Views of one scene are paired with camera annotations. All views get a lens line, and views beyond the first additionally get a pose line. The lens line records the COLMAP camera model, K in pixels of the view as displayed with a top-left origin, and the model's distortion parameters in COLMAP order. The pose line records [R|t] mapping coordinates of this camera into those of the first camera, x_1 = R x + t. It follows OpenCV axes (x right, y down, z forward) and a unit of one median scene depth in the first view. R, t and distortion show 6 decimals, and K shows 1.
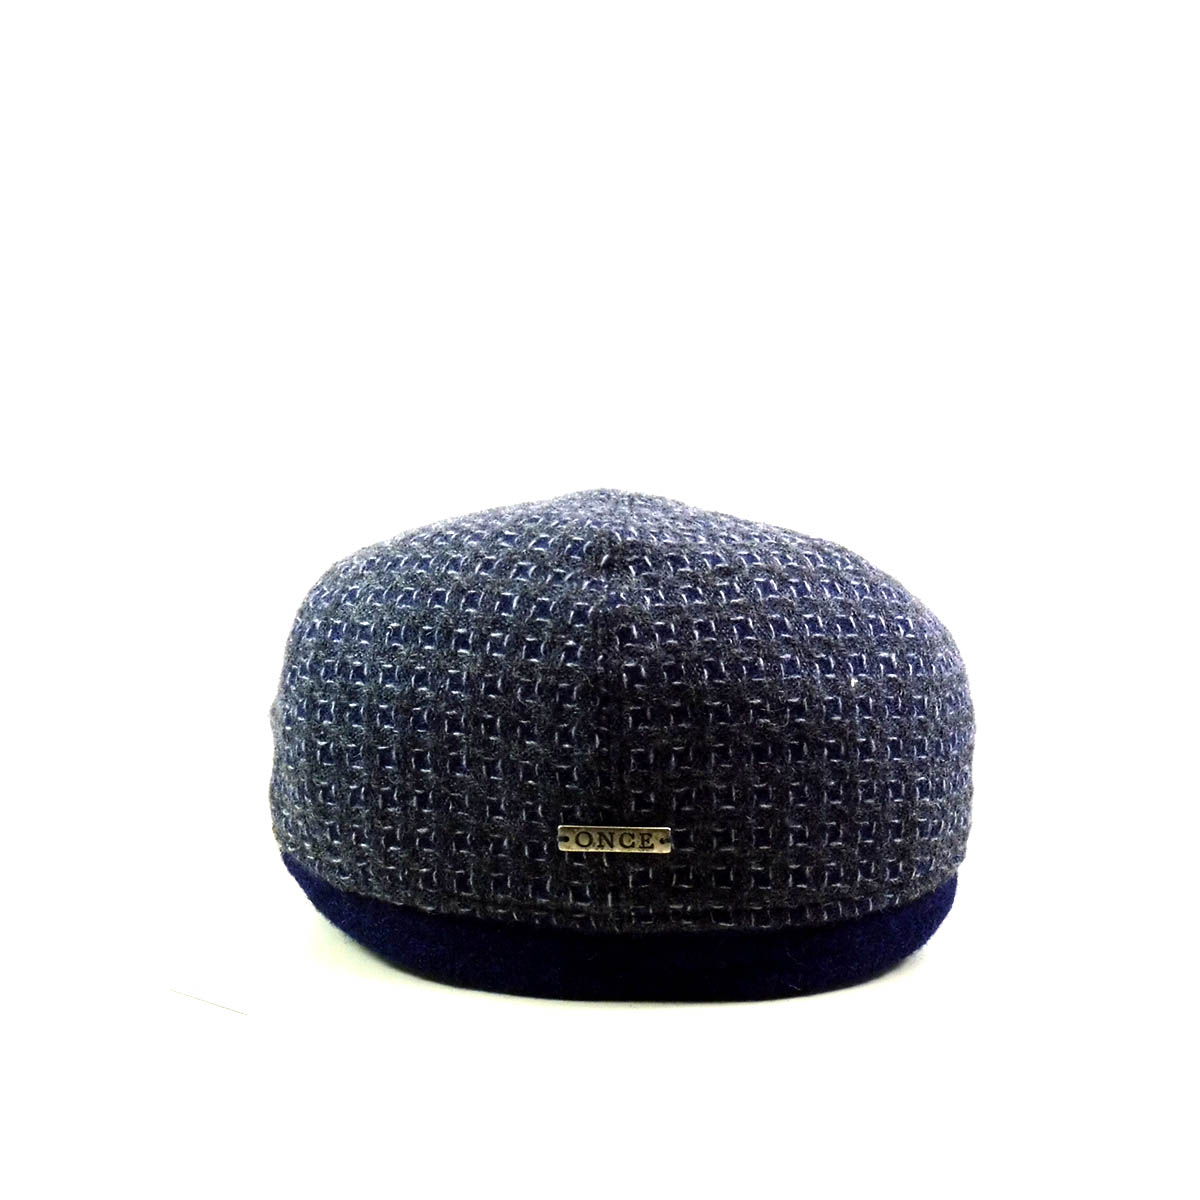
lens RADIAL K [[3809.1, 0, 601.6], [0, 3809.1, 600.2], [0, 0, 1]] dist [0.546833, 0.000000]
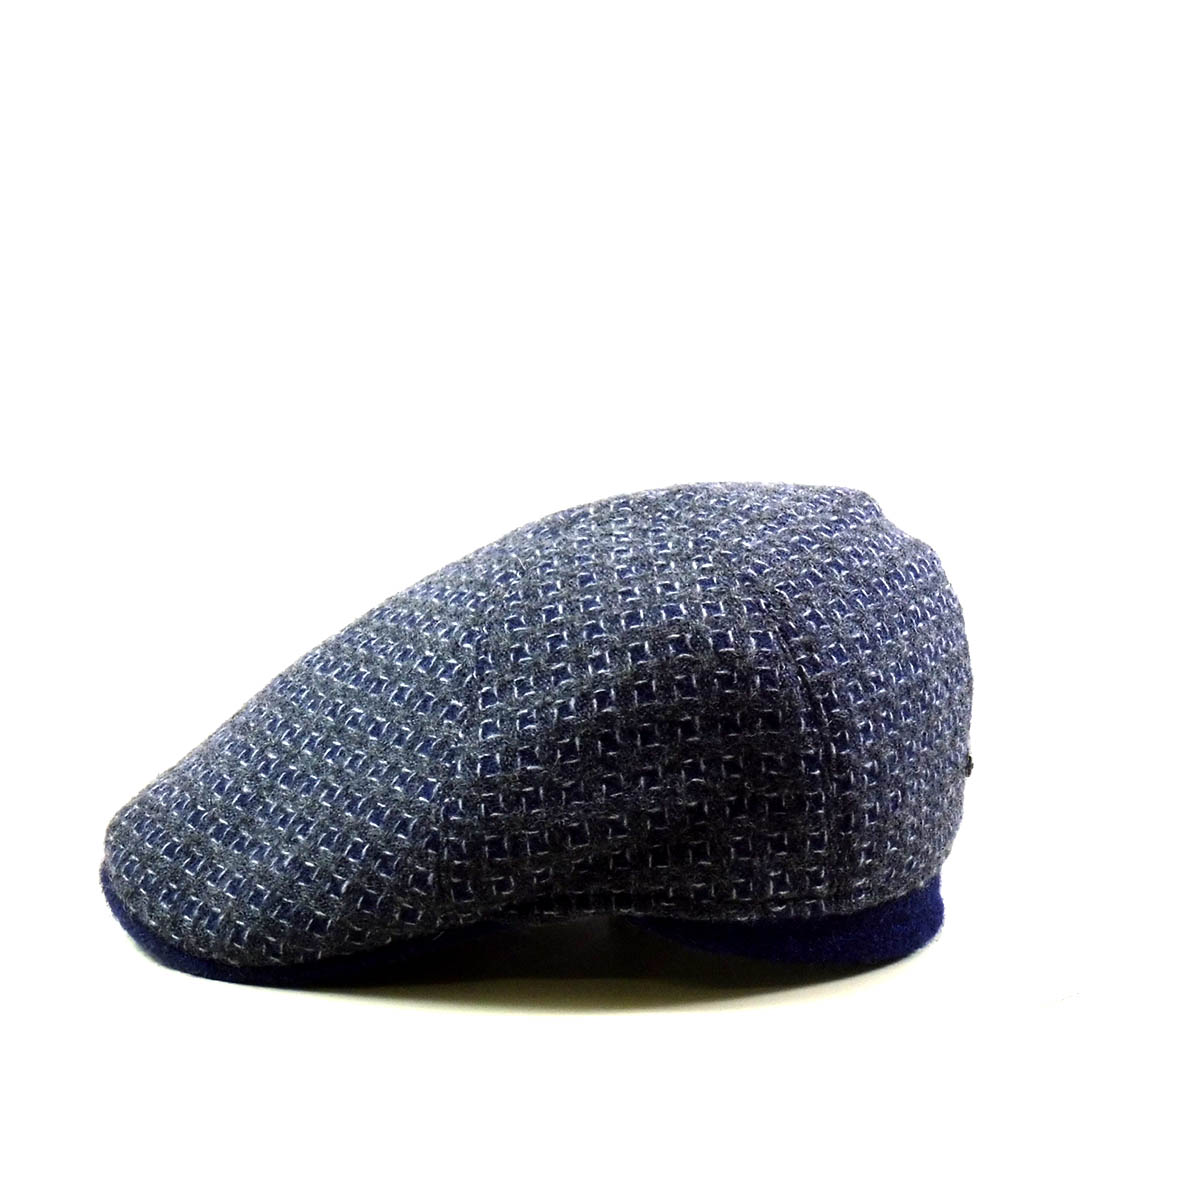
lens RADIAL K [[3809.1, 0, 601.2], [0, 3809.1, 599.1], [0, 0, 1]] dist [0.546833, 0.000000]
pose [[-0.037966, -0.206282, 0.977756, -1.040653], [0.199403, 0.957219, 0.209692, -0.226993], [-0.979182, 0.202929, 0.004792, 1.075417]]
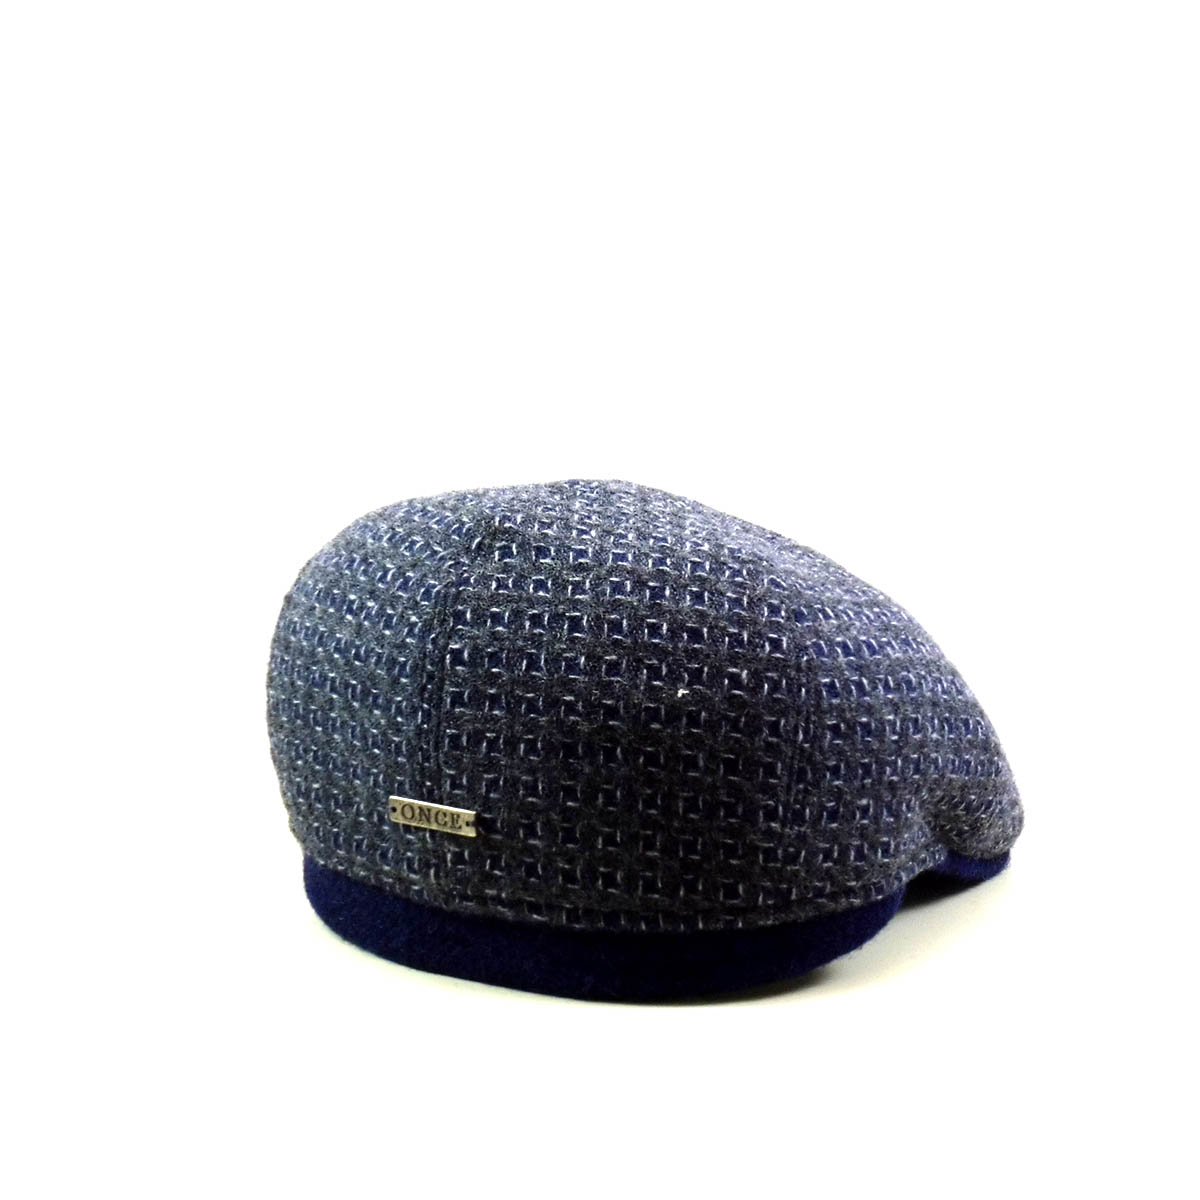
lens RADIAL K [[3809.1, 0, 594.3], [0, 3809.1, 599.5], [0, 0, 1]] dist [0.546833, 0.000000]
pose [[0.855427, 0.108954, -0.506333, 0.541433], [-0.109676, 0.993559, 0.028503, -0.027873], [0.506177, 0.031151, 0.861867, 0.142820]]
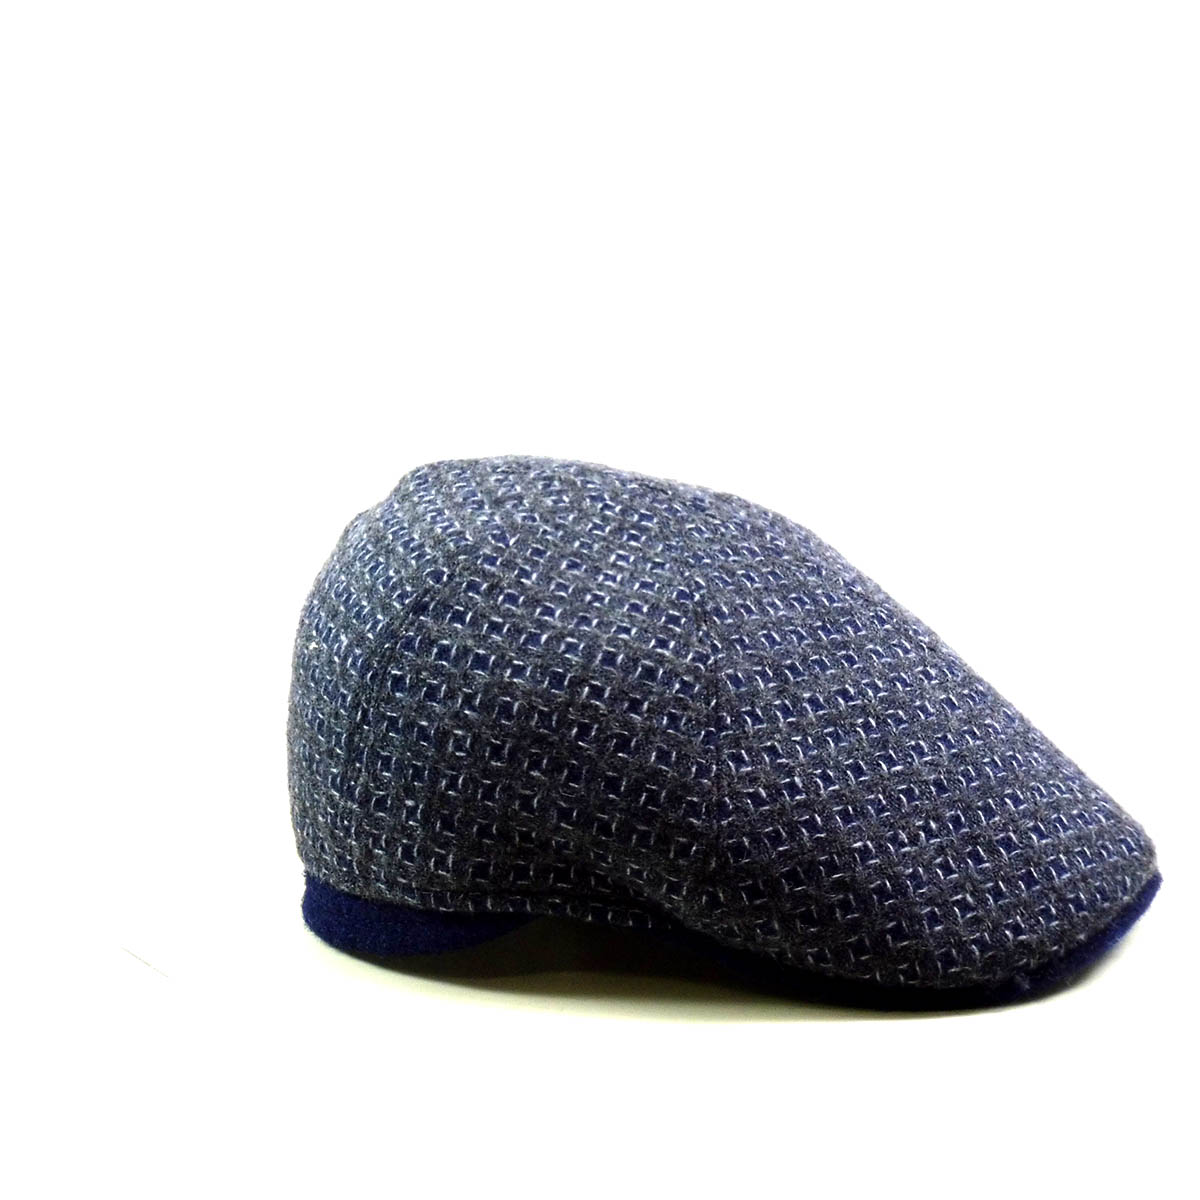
lens RADIAL K [[3809.1, 0, 596.2], [0, 3809.1, 595.2], [0, 0, 1]] dist [0.546833, 0.000000]
pose [[-0.255833, 0.199960, -0.945815, 1.025479], [-0.201421, 0.945876, 0.254456, -0.271052], [0.945505, 0.255605, -0.201710, 1.279830]]
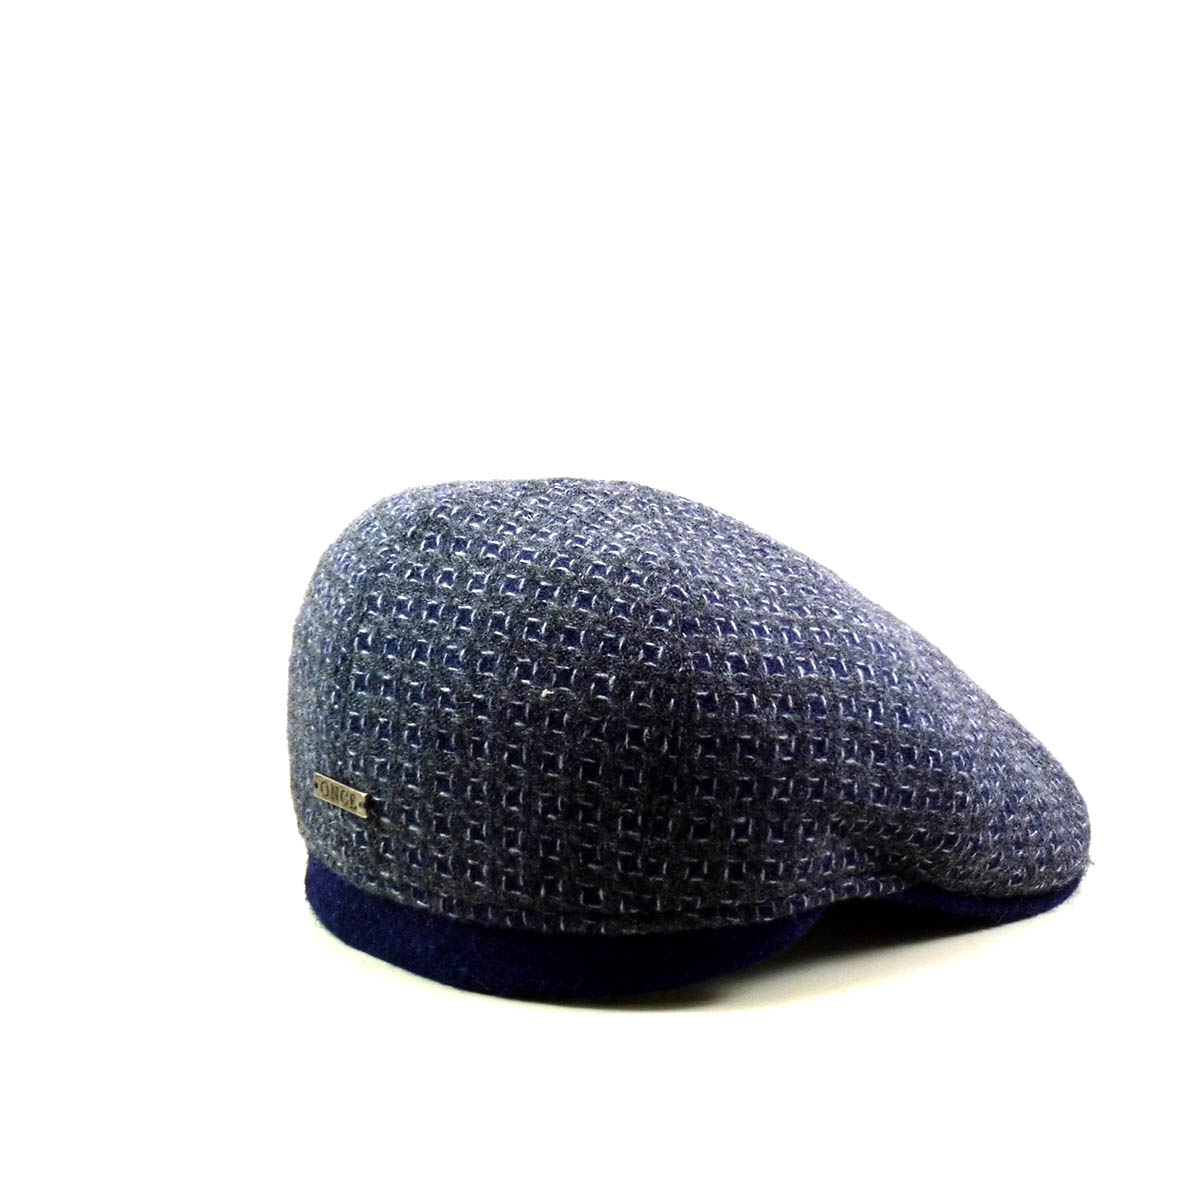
lens RADIAL K [[3809.1, 0, 600.3], [0, 3809.1, 599.9], [0, 0, 1]] dist [0.546833, 0.000000]
pose [[0.612605, 0.164327, -0.773118, 0.831638], [-0.166348, 0.983045, 0.077136, -0.080375], [0.772685, 0.081353, 0.629555, 0.390695]]
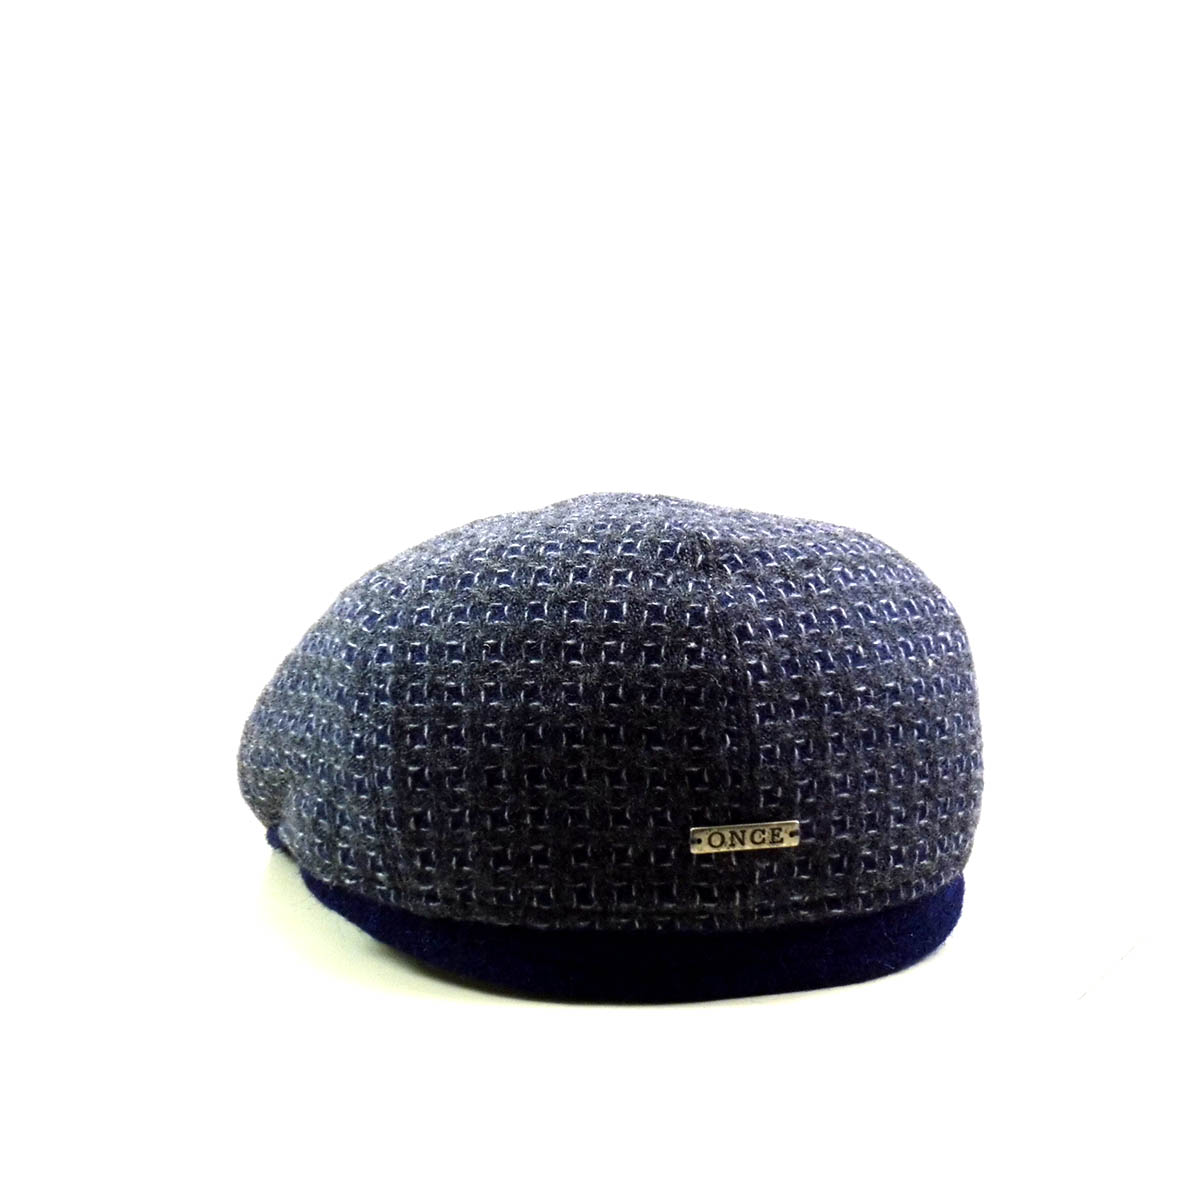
lens RADIAL K [[3809.1, 0, 600.0], [0, 3809.1, 601.3], [0, 0, 1]] dist [0.546833, 0.000000]
pose [[0.936025, -0.073657, 0.344140, -0.368708], [0.073257, 0.997212, 0.014185, -0.015955], [-0.344226, 0.011933, 0.938811, 0.068671]]
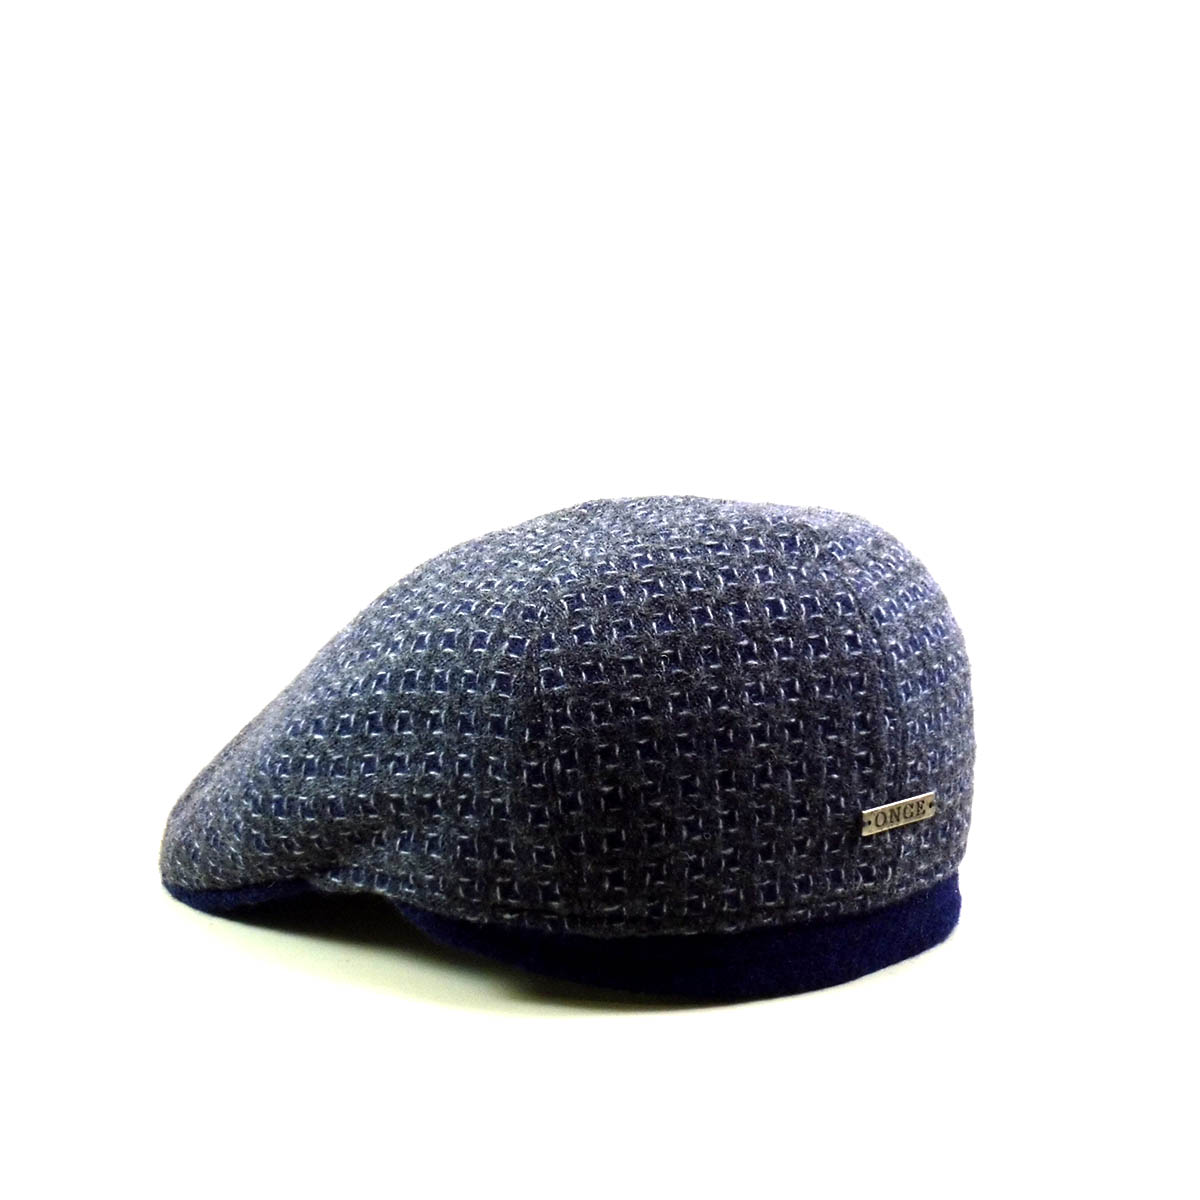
lens RADIAL K [[3809.1, 0, 595.4], [0, 3809.1, 599.7], [0, 0, 1]] dist [0.546833, 0.000000]
pose [[0.624406, -0.160776, 0.764374, -0.817112], [0.161259, 0.984039, 0.075250, -0.083848], [-0.764272, 0.076275, 0.640367, 0.392213]]
